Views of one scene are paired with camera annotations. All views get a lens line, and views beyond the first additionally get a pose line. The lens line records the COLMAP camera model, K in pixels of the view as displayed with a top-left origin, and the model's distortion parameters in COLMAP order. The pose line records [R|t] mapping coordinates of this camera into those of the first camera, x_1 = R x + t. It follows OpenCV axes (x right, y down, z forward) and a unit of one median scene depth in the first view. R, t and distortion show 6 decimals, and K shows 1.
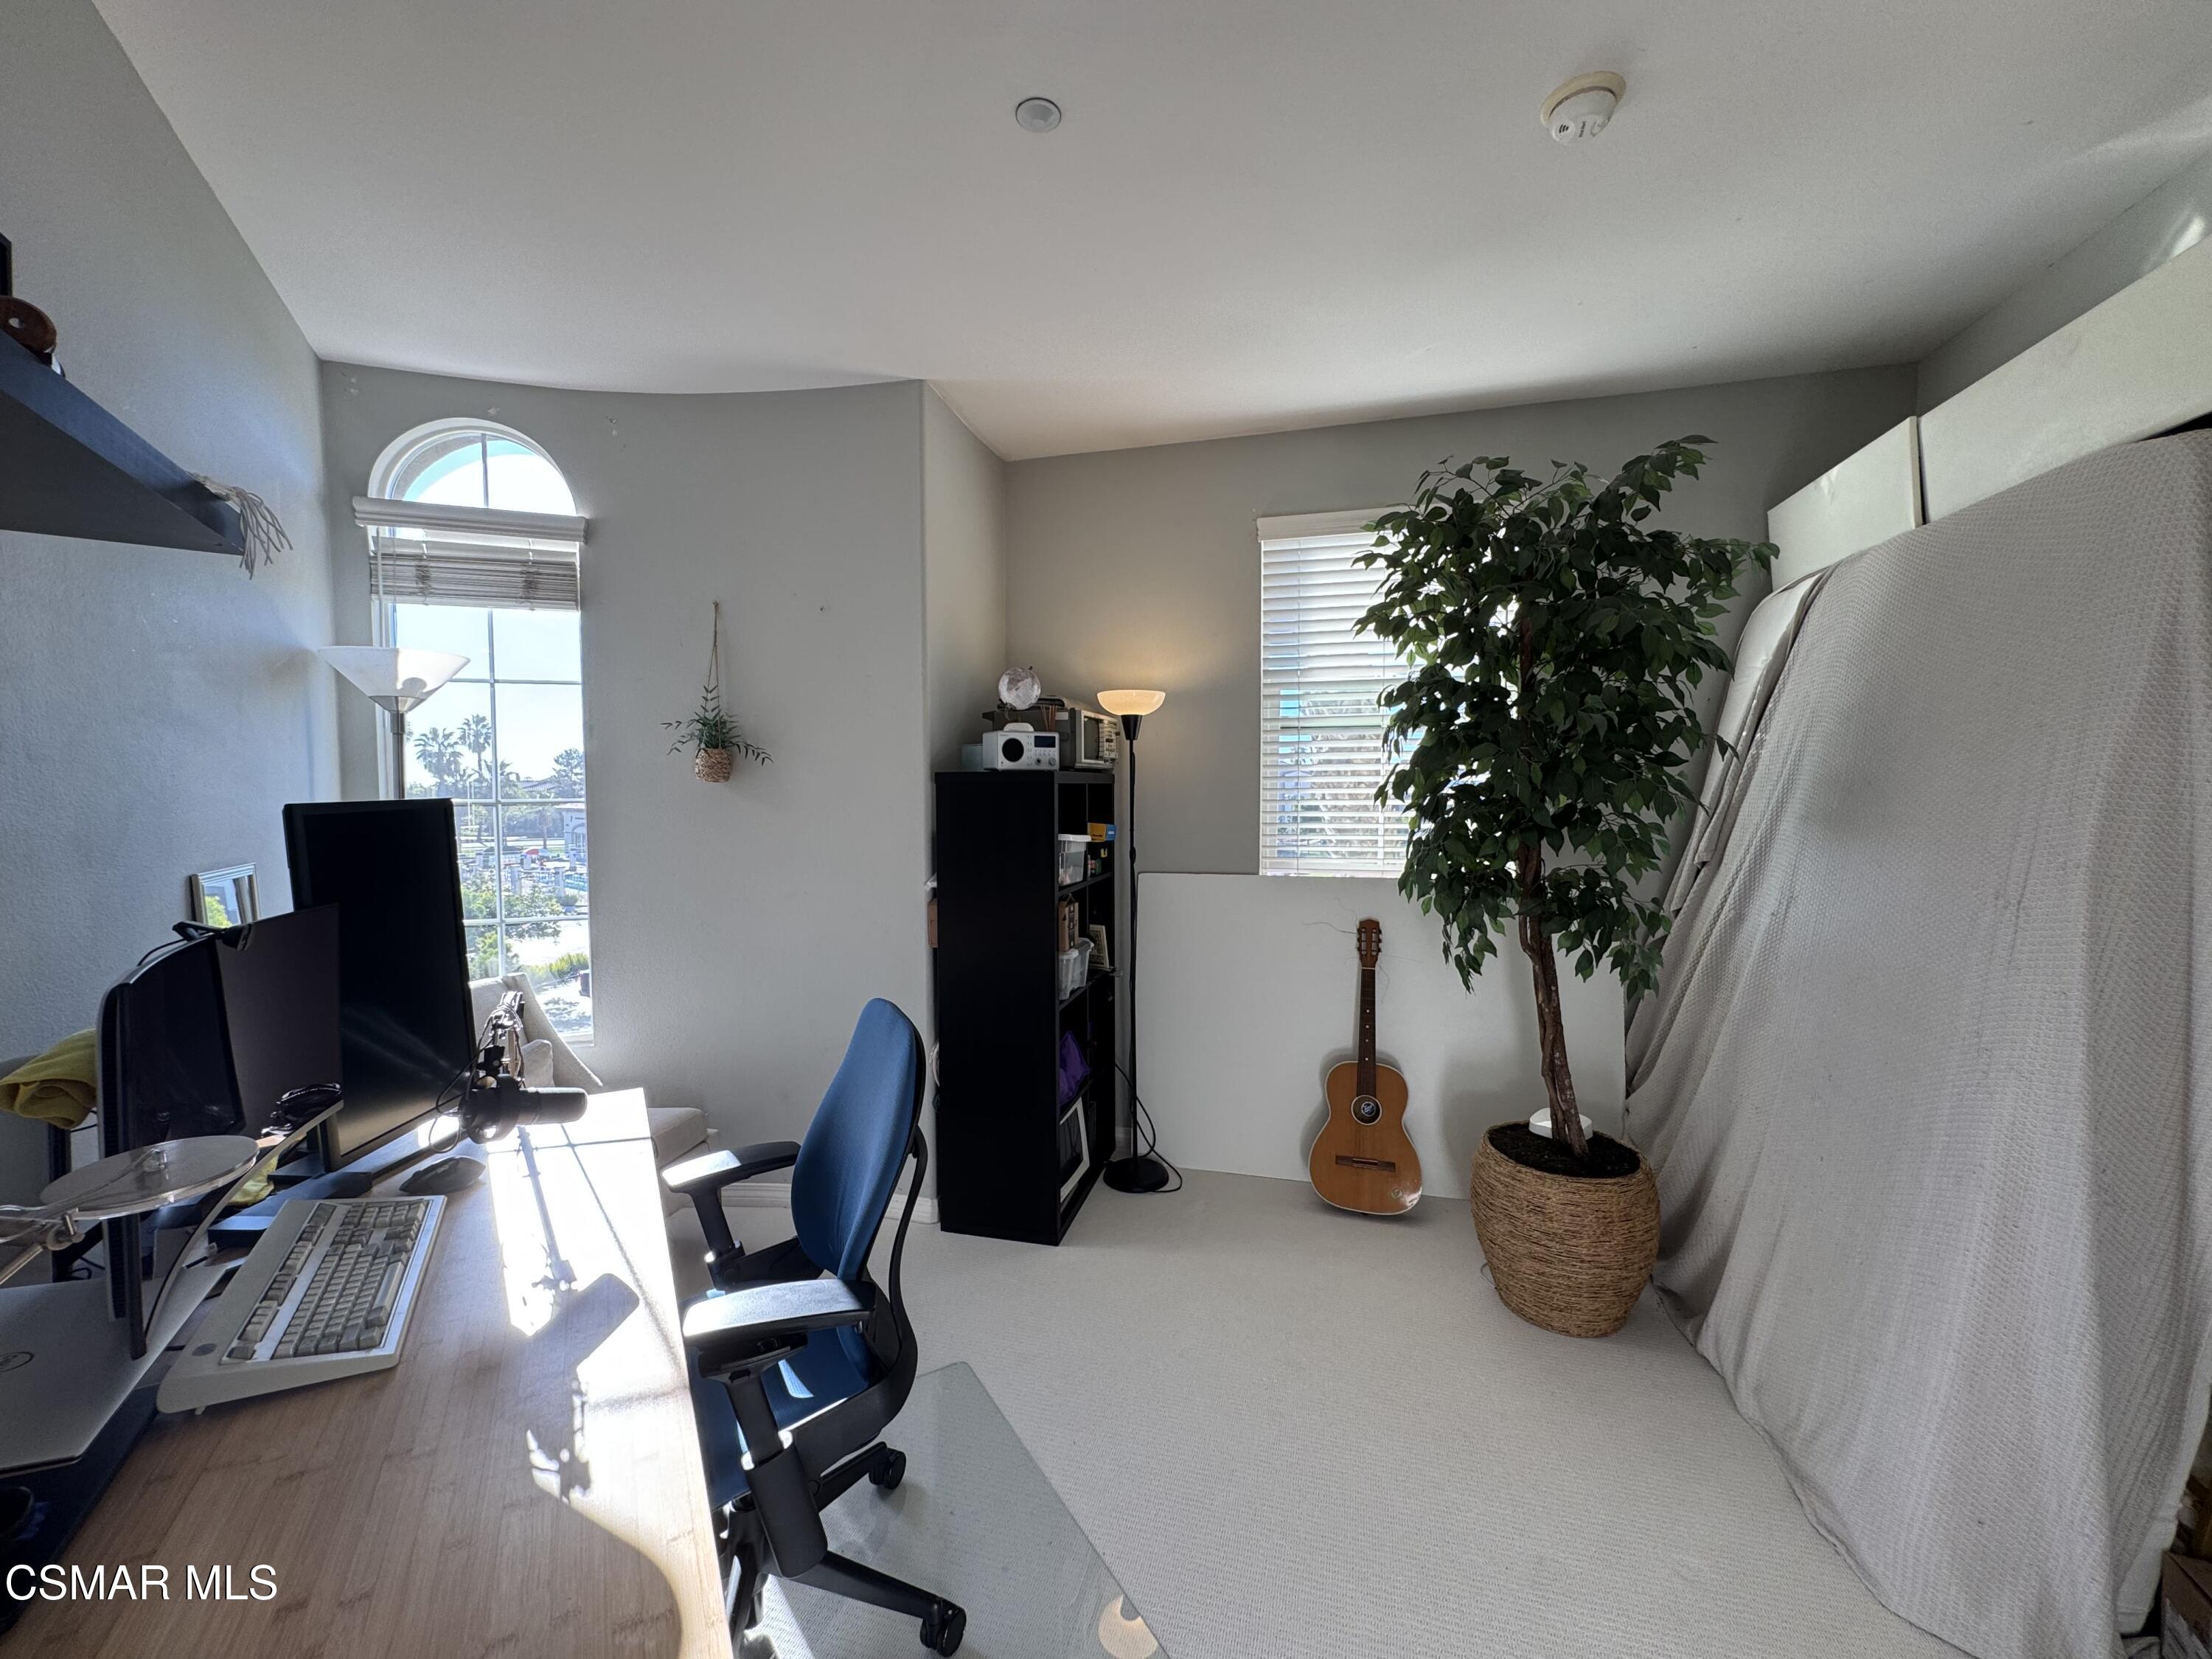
lens RADIAL K [[882.1, 0, 1104.5], [0, 882.1, 826.0], [0, 0, 1]] dist [-0.002809, 0.000592]
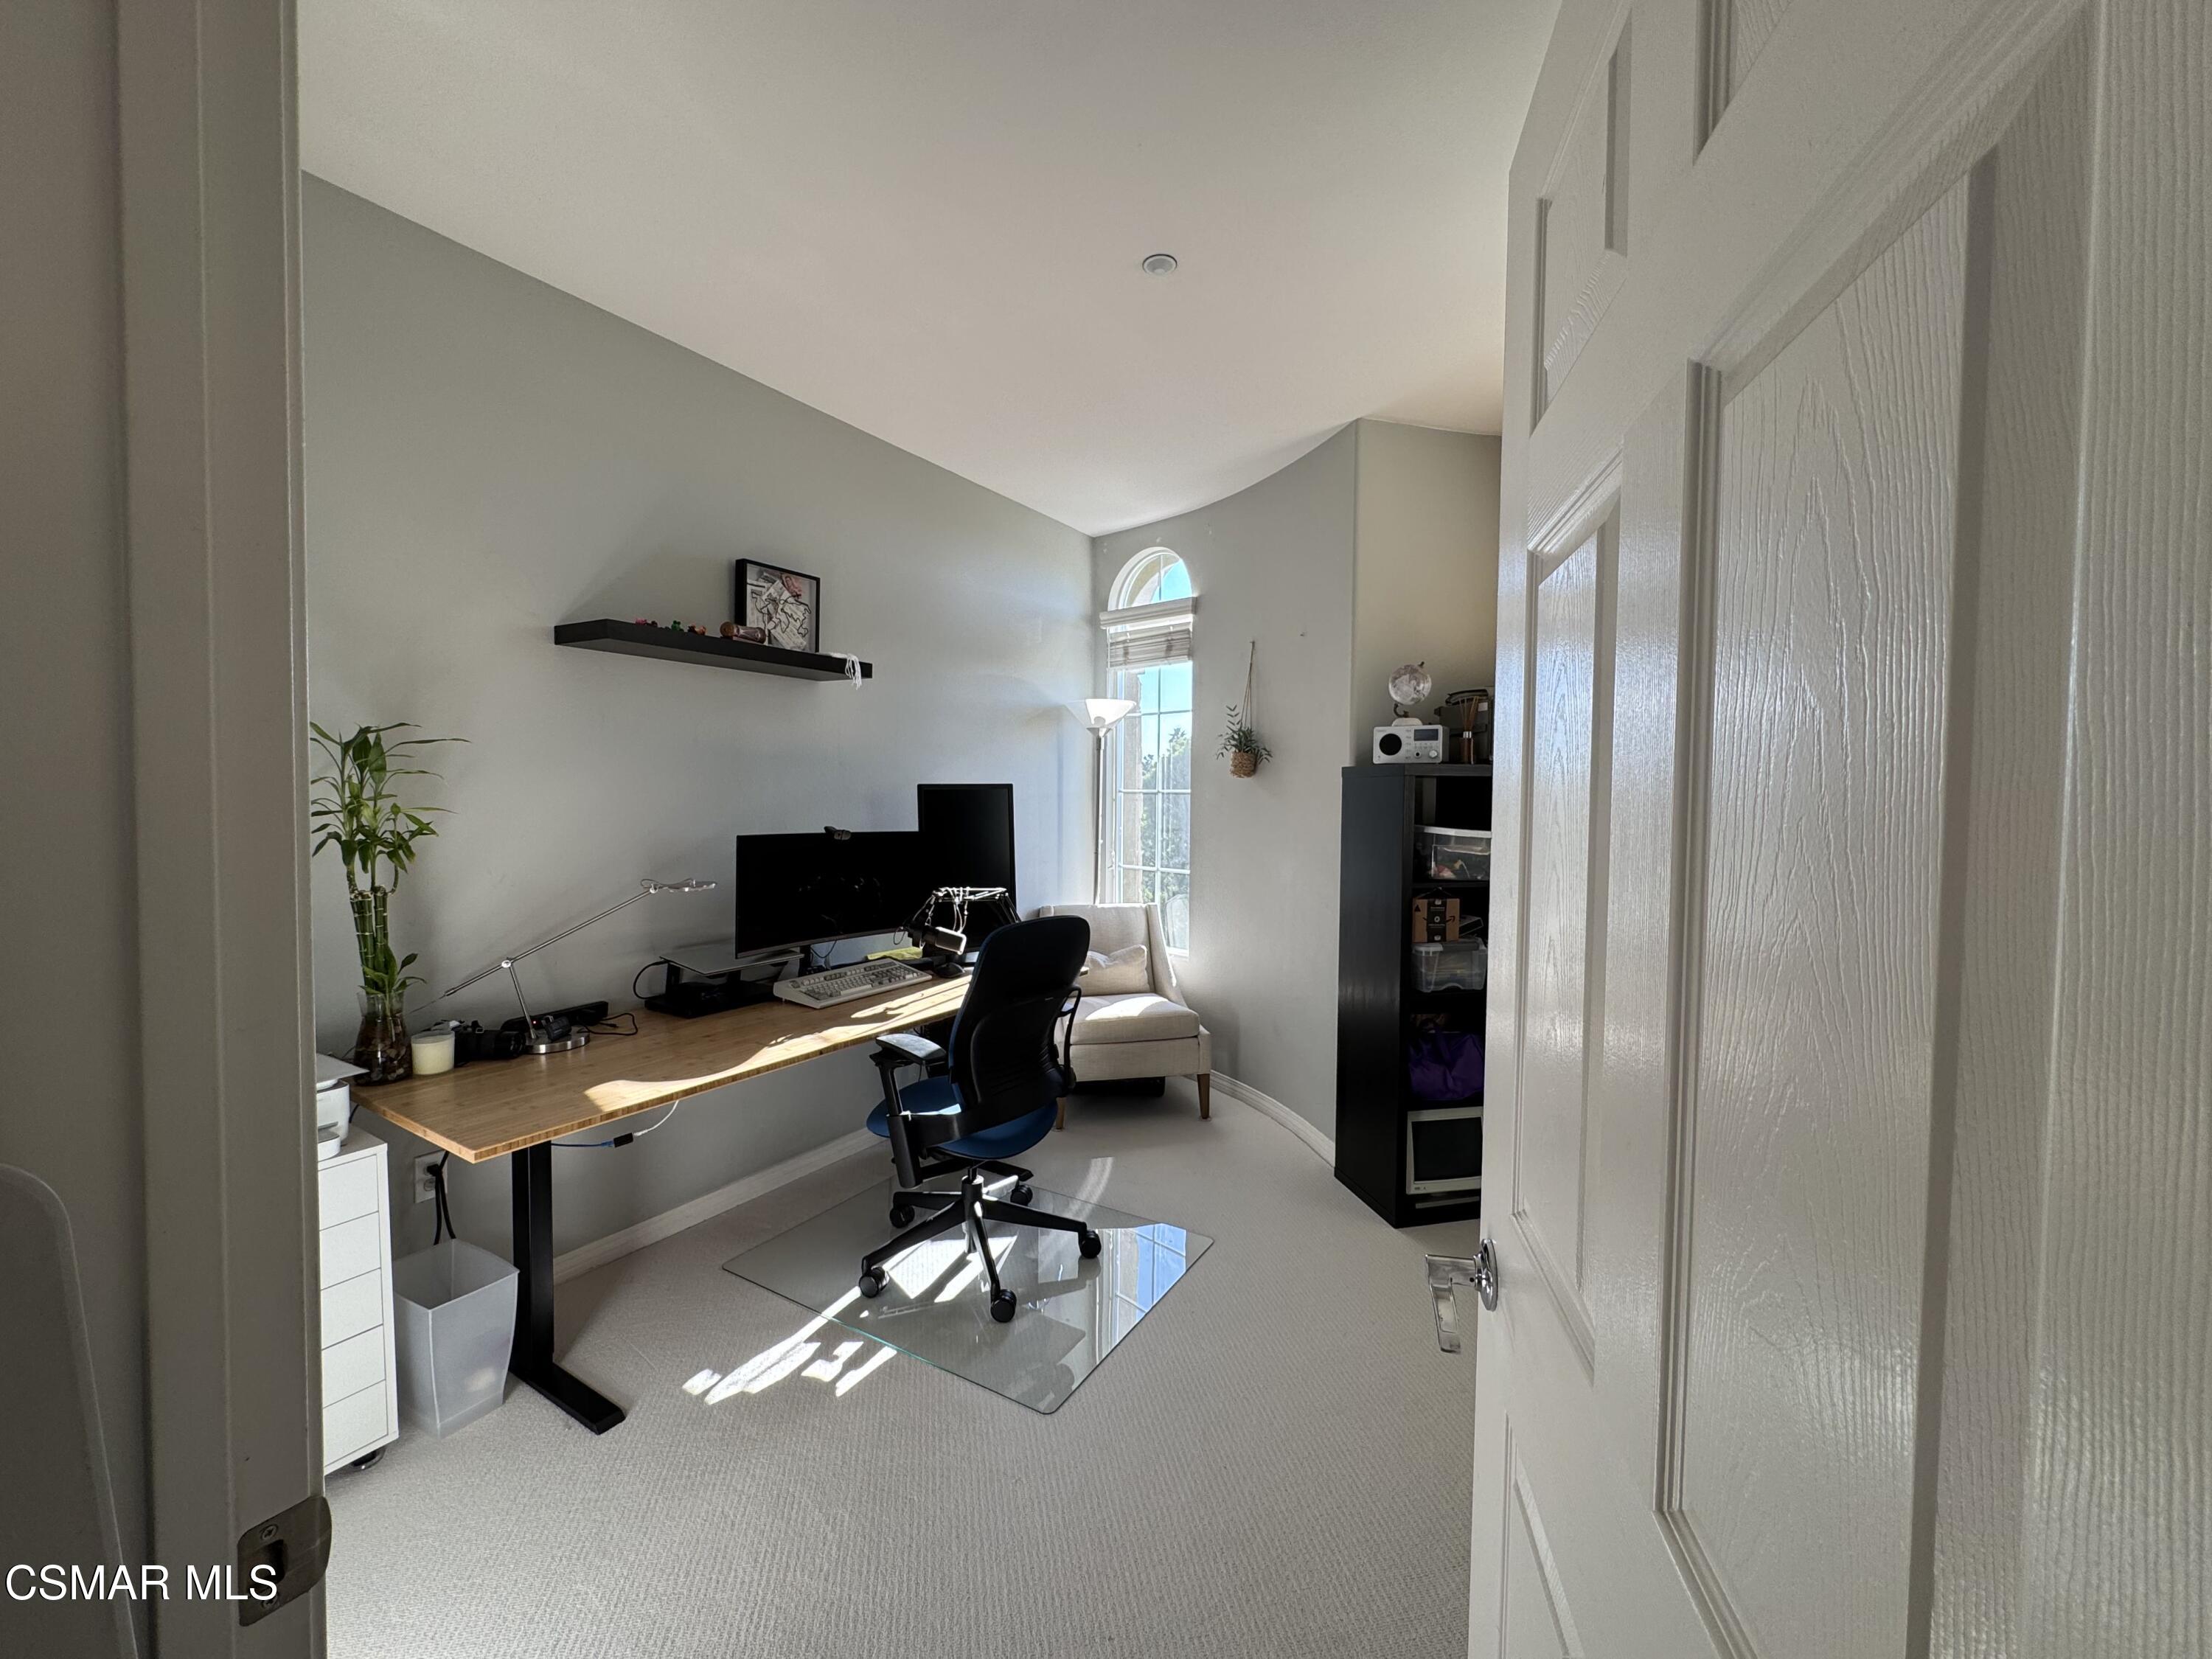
lens RADIAL K [[882.1, 0, 1105.9], [0, 882.1, 813.2], [0, 0, 1]] dist [-0.002809, 0.000592]
pose [[0.485034, 0.028010, -0.874047, 0.720232], [-0.052312, 0.998626, 0.002972, 0.012061], [0.872930, 0.044282, 0.485832, 0.209009]]
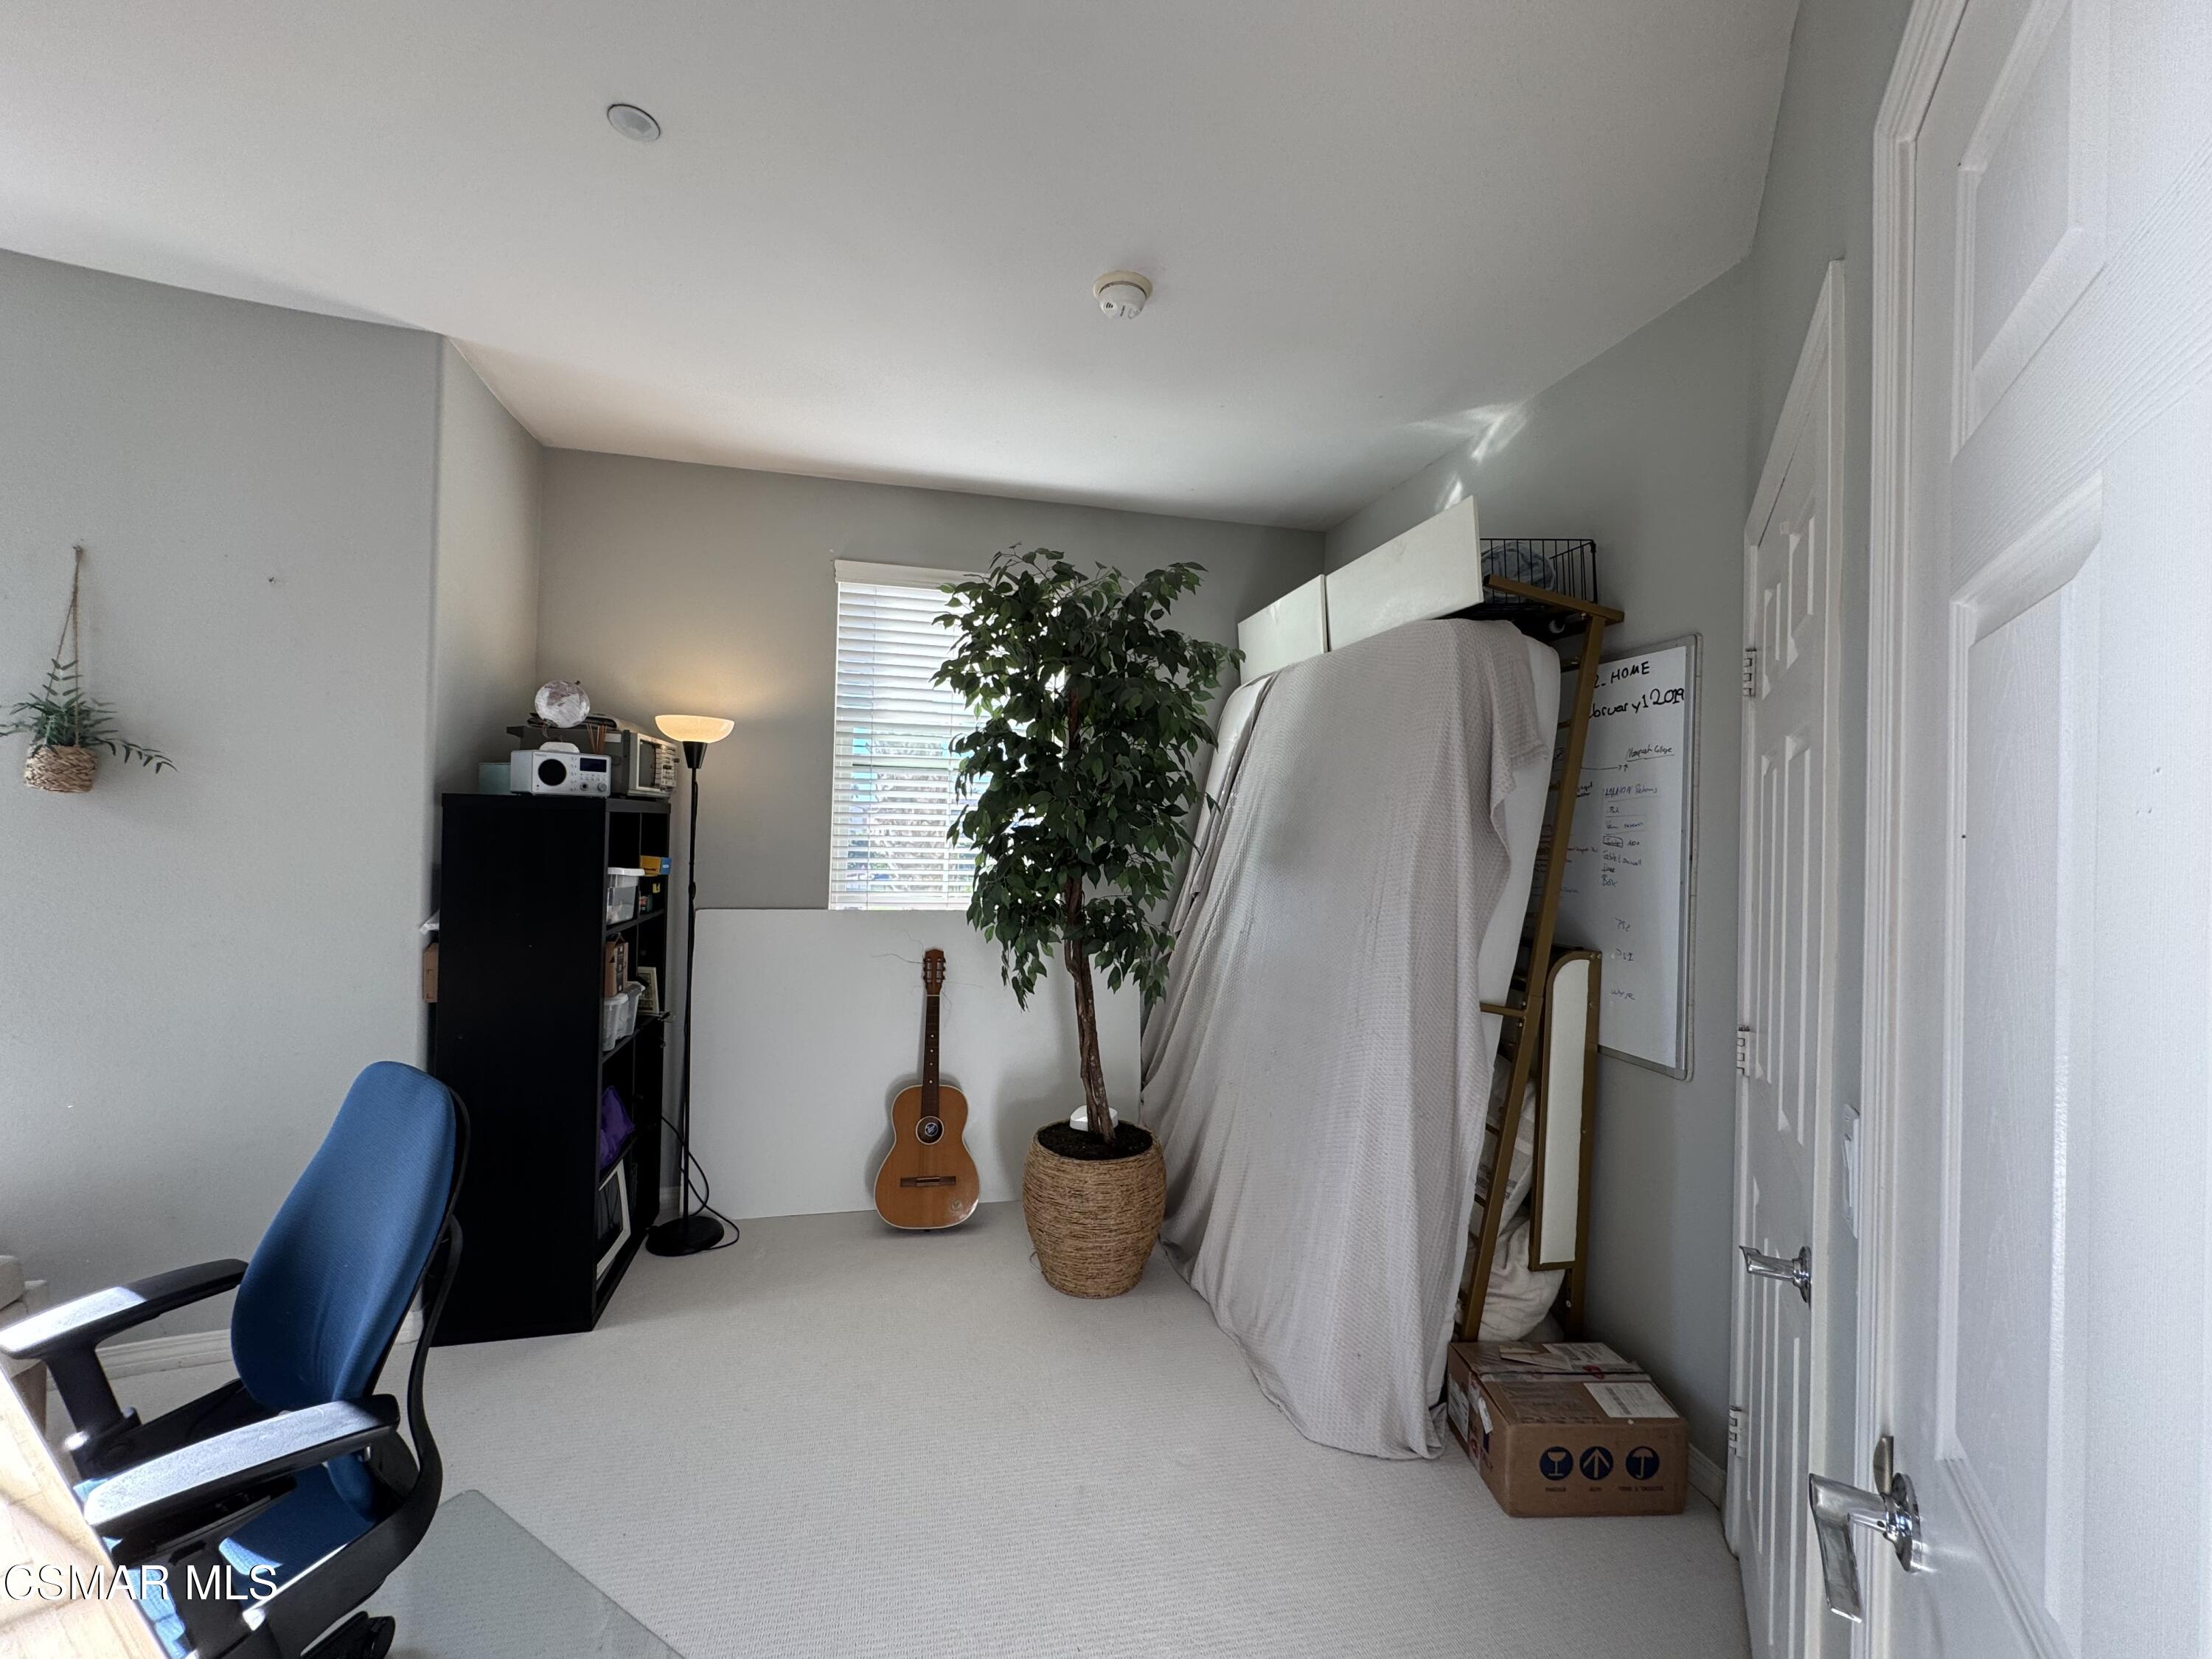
lens RADIAL K [[882.1, 0, 1104.4], [0, 882.1, 825.2], [0, 0, 1]] dist [-0.002809, 0.000592]
pose [[0.878037, 0.029178, 0.477703, -0.041570], [-0.009471, 0.999004, -0.043610, 0.000617], [-0.478500, 0.033767, 0.877438, -0.047894]]
